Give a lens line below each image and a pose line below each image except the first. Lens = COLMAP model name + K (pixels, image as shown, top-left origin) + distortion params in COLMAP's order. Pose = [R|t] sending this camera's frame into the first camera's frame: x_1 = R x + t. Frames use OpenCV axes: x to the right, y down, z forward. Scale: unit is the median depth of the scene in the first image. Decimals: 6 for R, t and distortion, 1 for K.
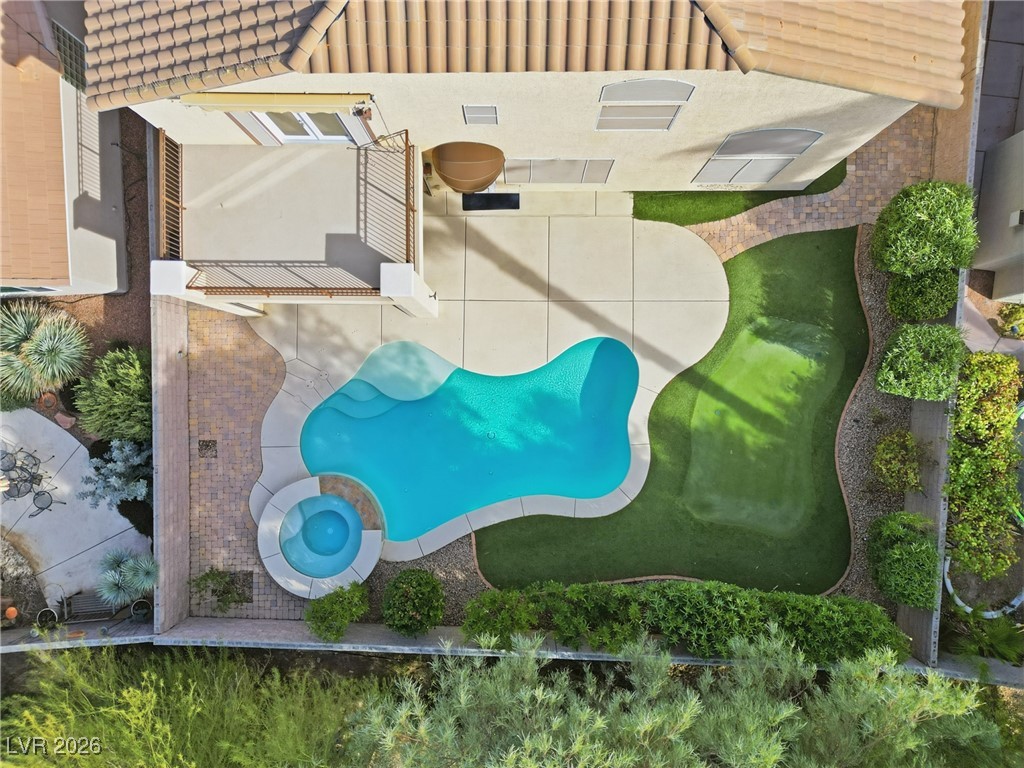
lens RADIAL K [[708.9, 0, 513.1], [0, 708.9, 383.1], [0, 0, 1]] dist [0.065666, -0.063631]
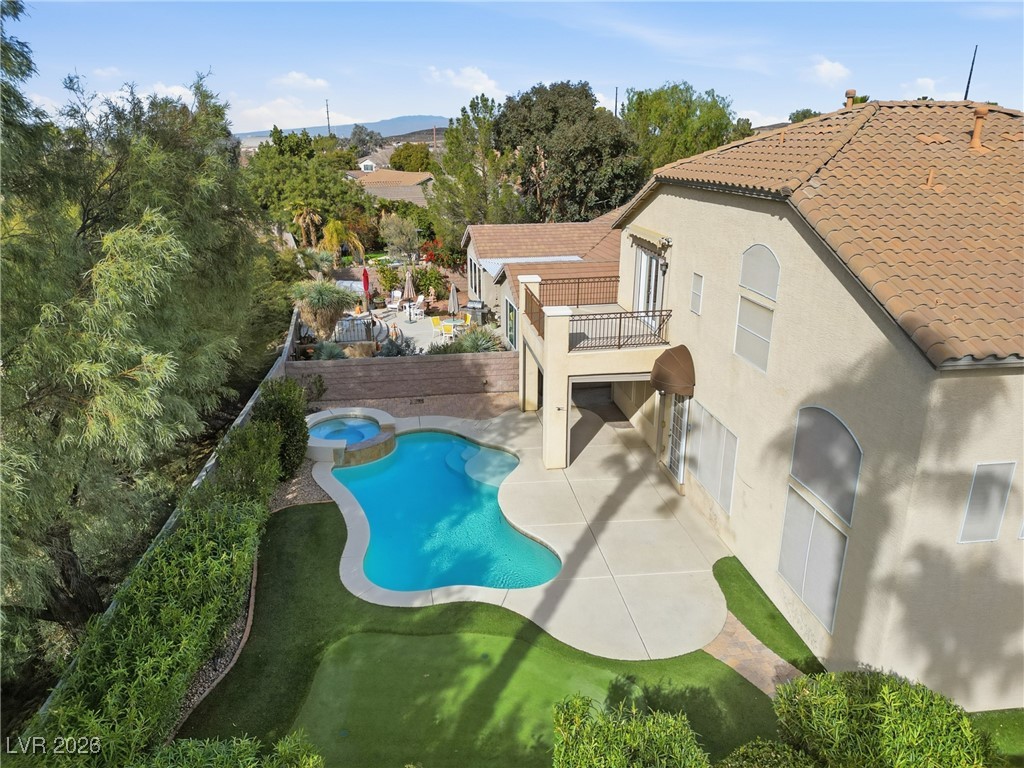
lens RADIAL K [[708.9, 0, 514.3], [0, 708.9, 387.5], [0, 0, 1]] dist [0.065666, -0.063631]
pose [[0.147339, 0.352494, -0.924143, 0.824591], [-0.989073, 0.057345, -0.135818, 0.091589], [0.005120, 0.934056, 0.357091, 0.517170]]
